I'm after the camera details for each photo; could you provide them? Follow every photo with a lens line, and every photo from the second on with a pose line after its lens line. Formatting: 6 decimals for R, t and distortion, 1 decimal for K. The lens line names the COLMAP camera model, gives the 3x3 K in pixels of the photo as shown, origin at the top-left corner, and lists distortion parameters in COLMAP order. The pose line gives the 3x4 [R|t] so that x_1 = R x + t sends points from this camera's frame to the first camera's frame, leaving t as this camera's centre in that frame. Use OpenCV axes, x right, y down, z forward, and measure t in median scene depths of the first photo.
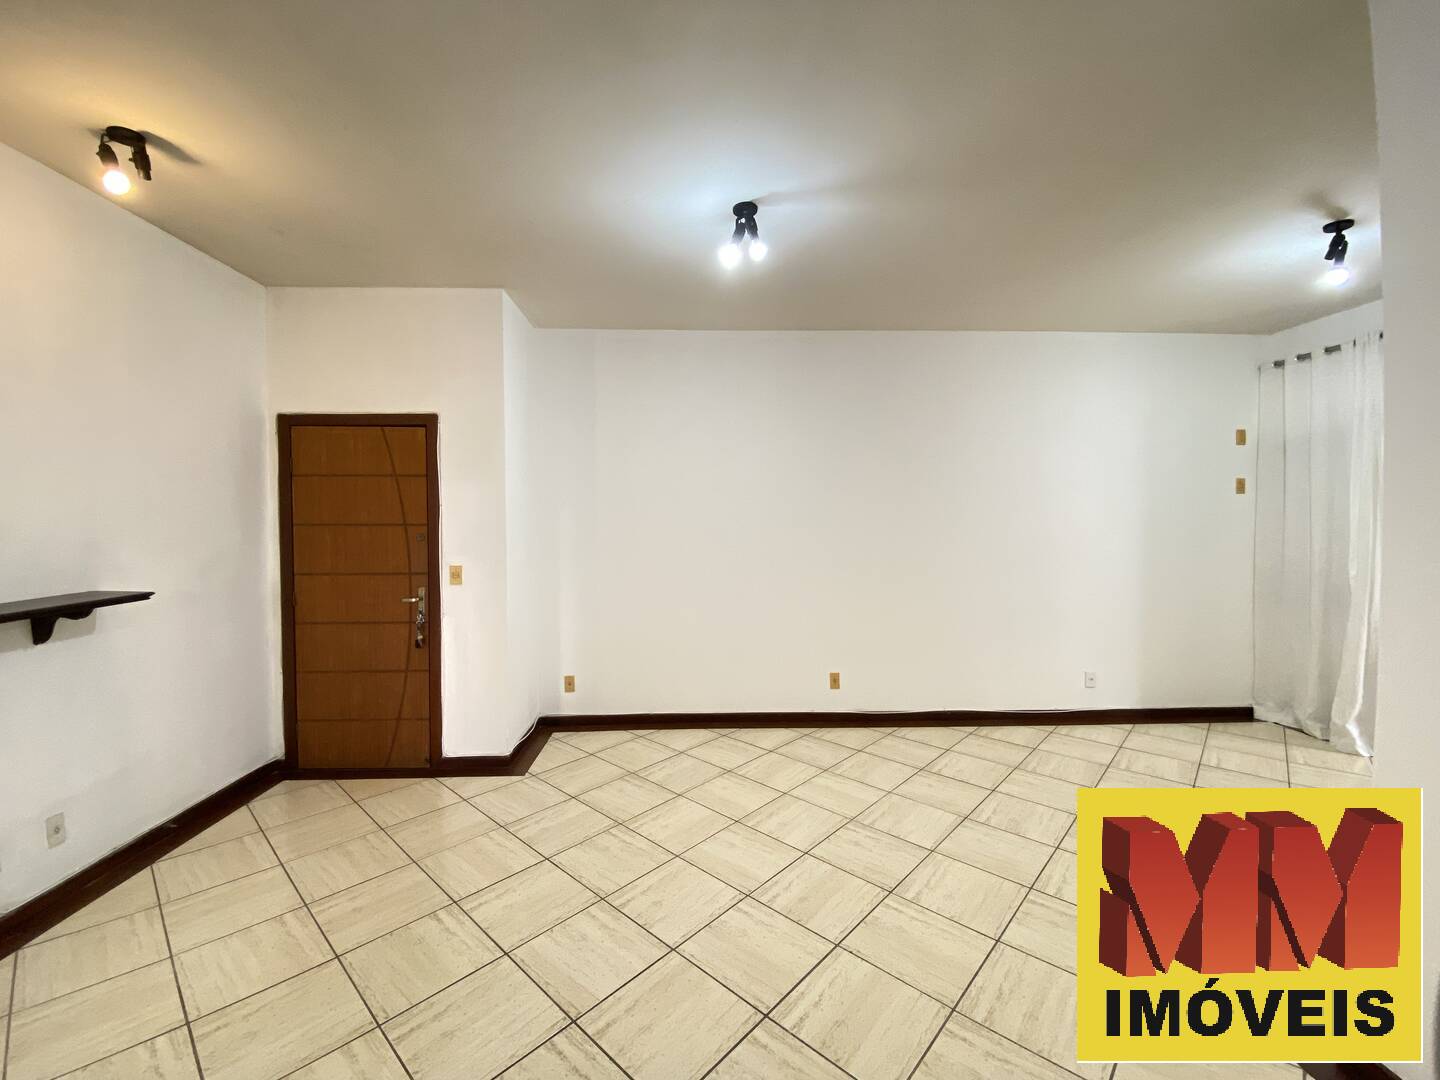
lens RADIAL K [[584.0, 0, 713.0], [0, 584.0, 535.0], [0, 0, 1]] dist [0.005708, -0.016004]
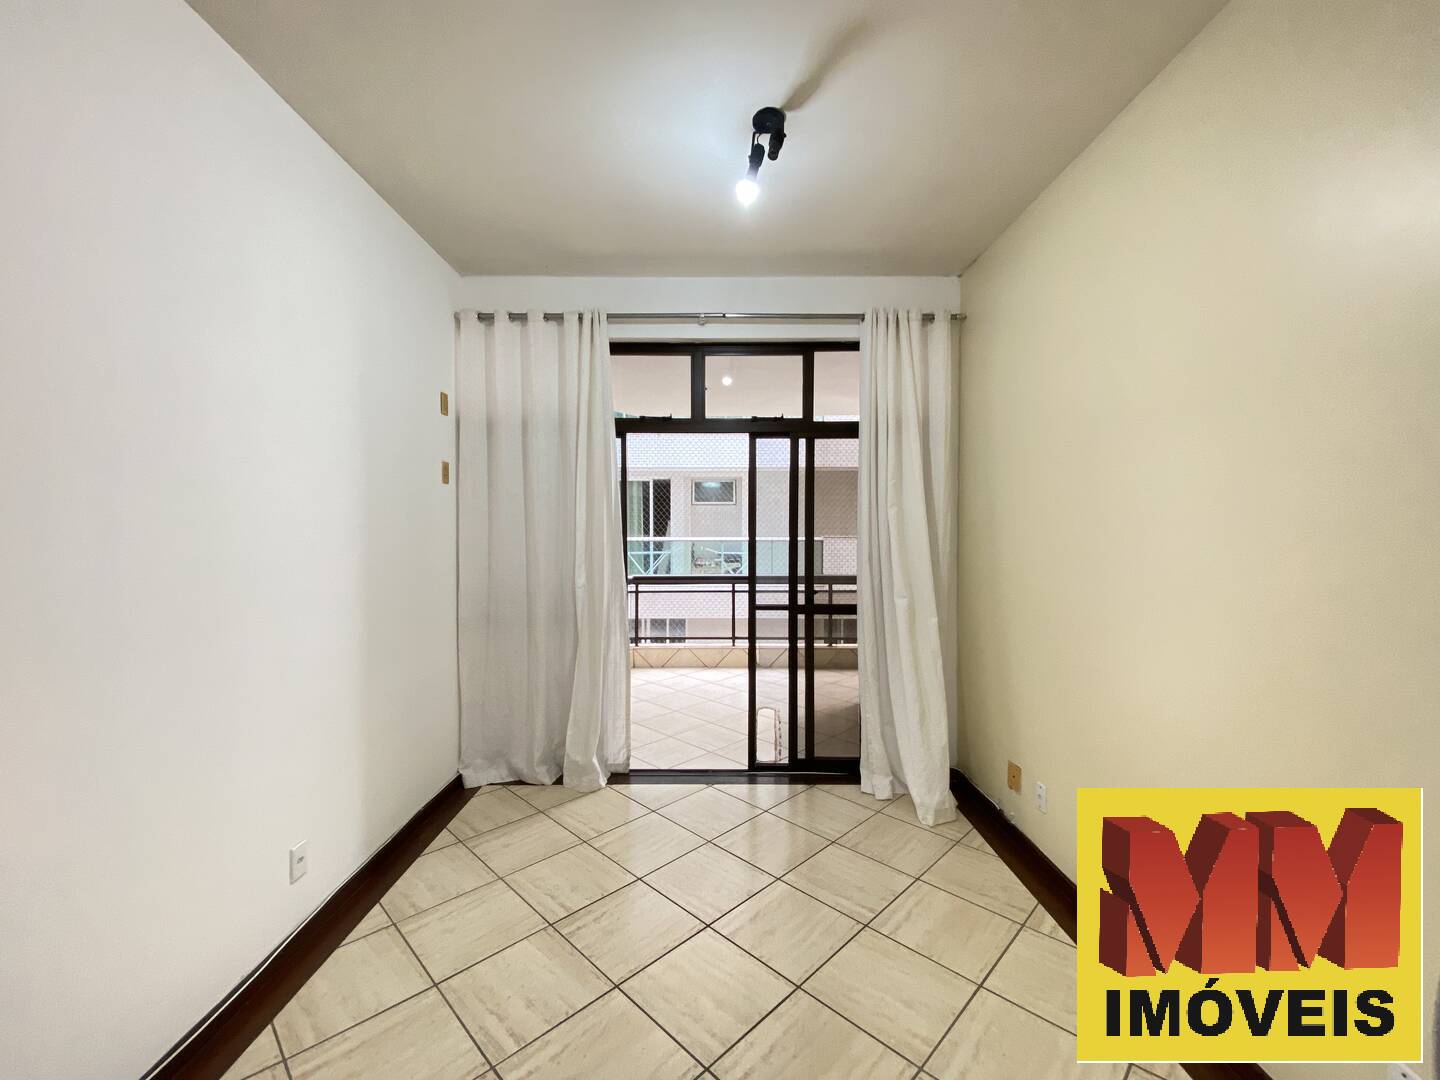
lens RADIAL K [[576.3, 0, 717.1], [0, 576.3, 536.0], [0, 0, 1]] dist [0.035000, -0.026461]
pose [[0.028242, -0.013043, 0.999516, 0.239405], [0.018727, 0.999746, 0.012517, -0.011162], [-0.999426, 0.018364, 0.028480, 0.760471]]
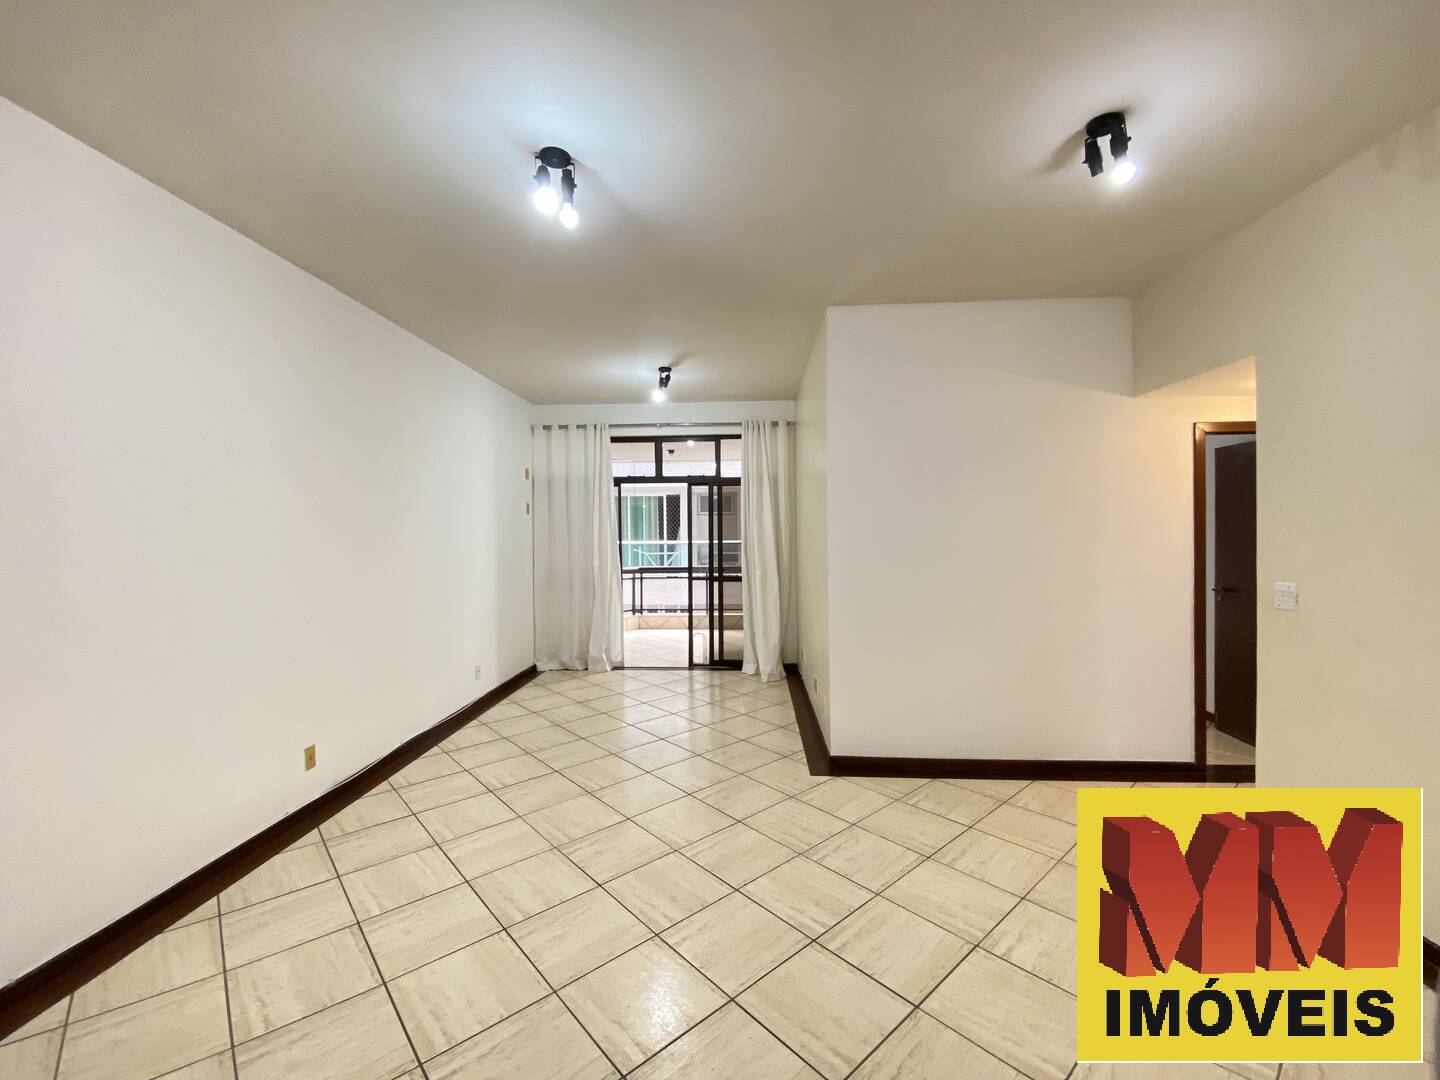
lens RADIAL K [[576.3, 0, 717.1], [0, 576.3, 536.0], [0, 0, 1]] dist [0.035000, -0.026461]
pose [[0.091954, -0.006996, 0.995739, -0.521334], [0.027501, 0.999612, 0.004483, -0.013503], [-0.995383, 0.026972, 0.092111, 0.489371]]
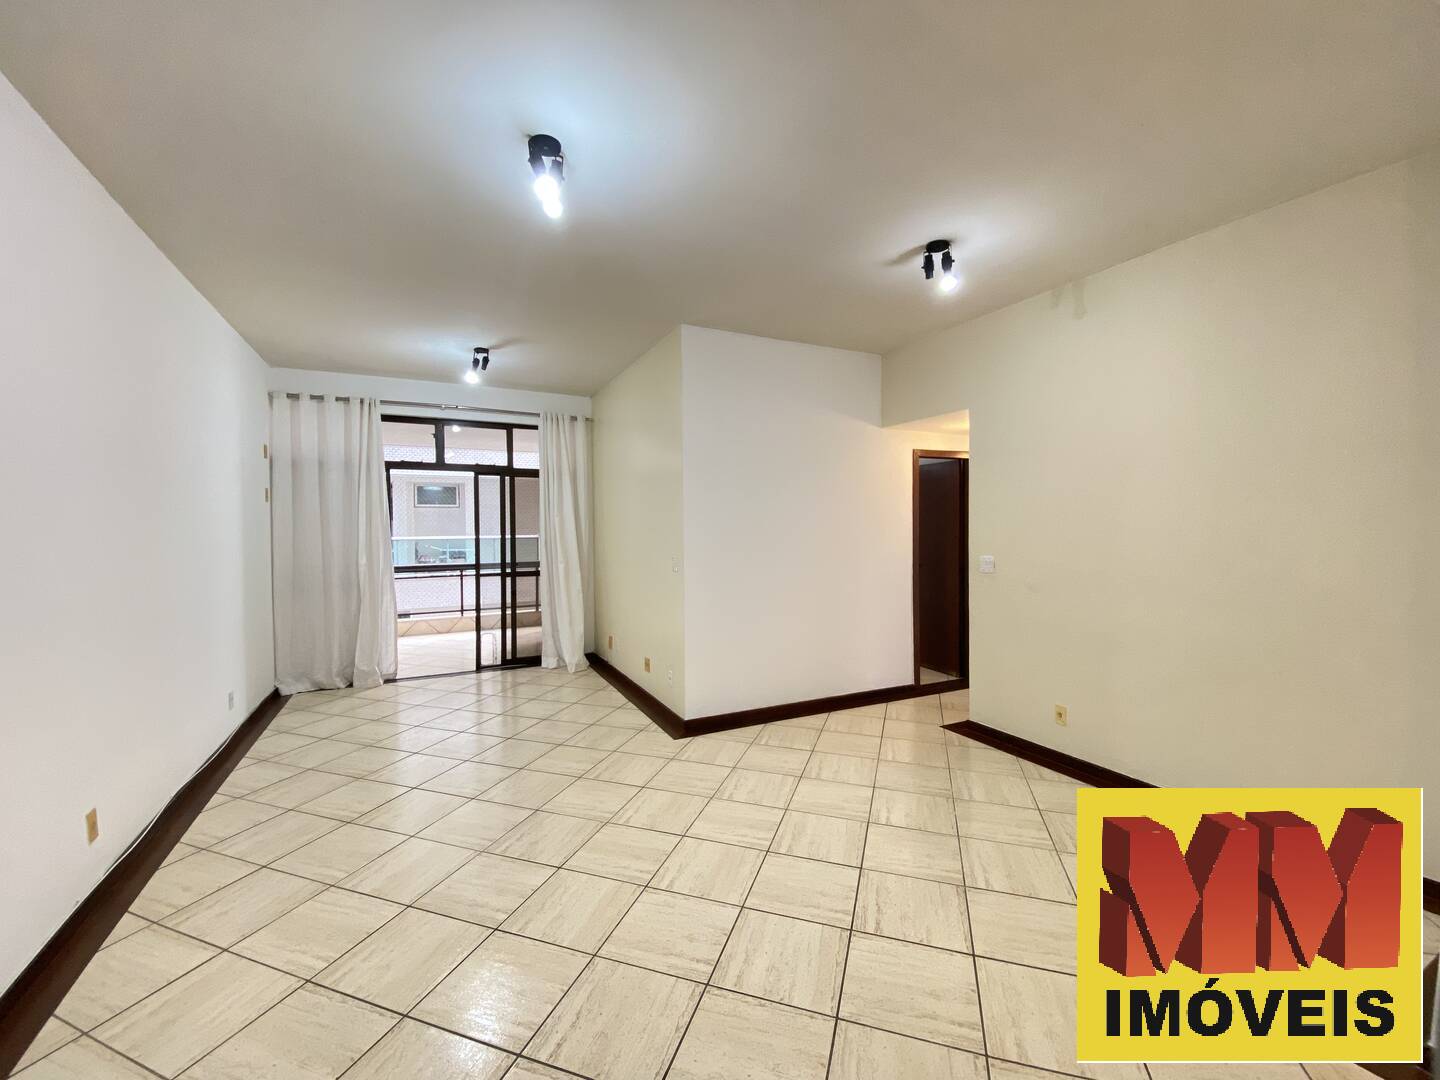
lens RADIAL K [[581.8, 0, 710.0], [0, 581.8, 535.5], [0, 0, 1]] dist [0.035426, -0.034372]
pose [[-0.403844, -0.010285, 0.914770, -0.564138], [0.025317, 0.999428, 0.022413, -0.011023], [-0.914477, 0.032211, -0.403353, 0.792983]]
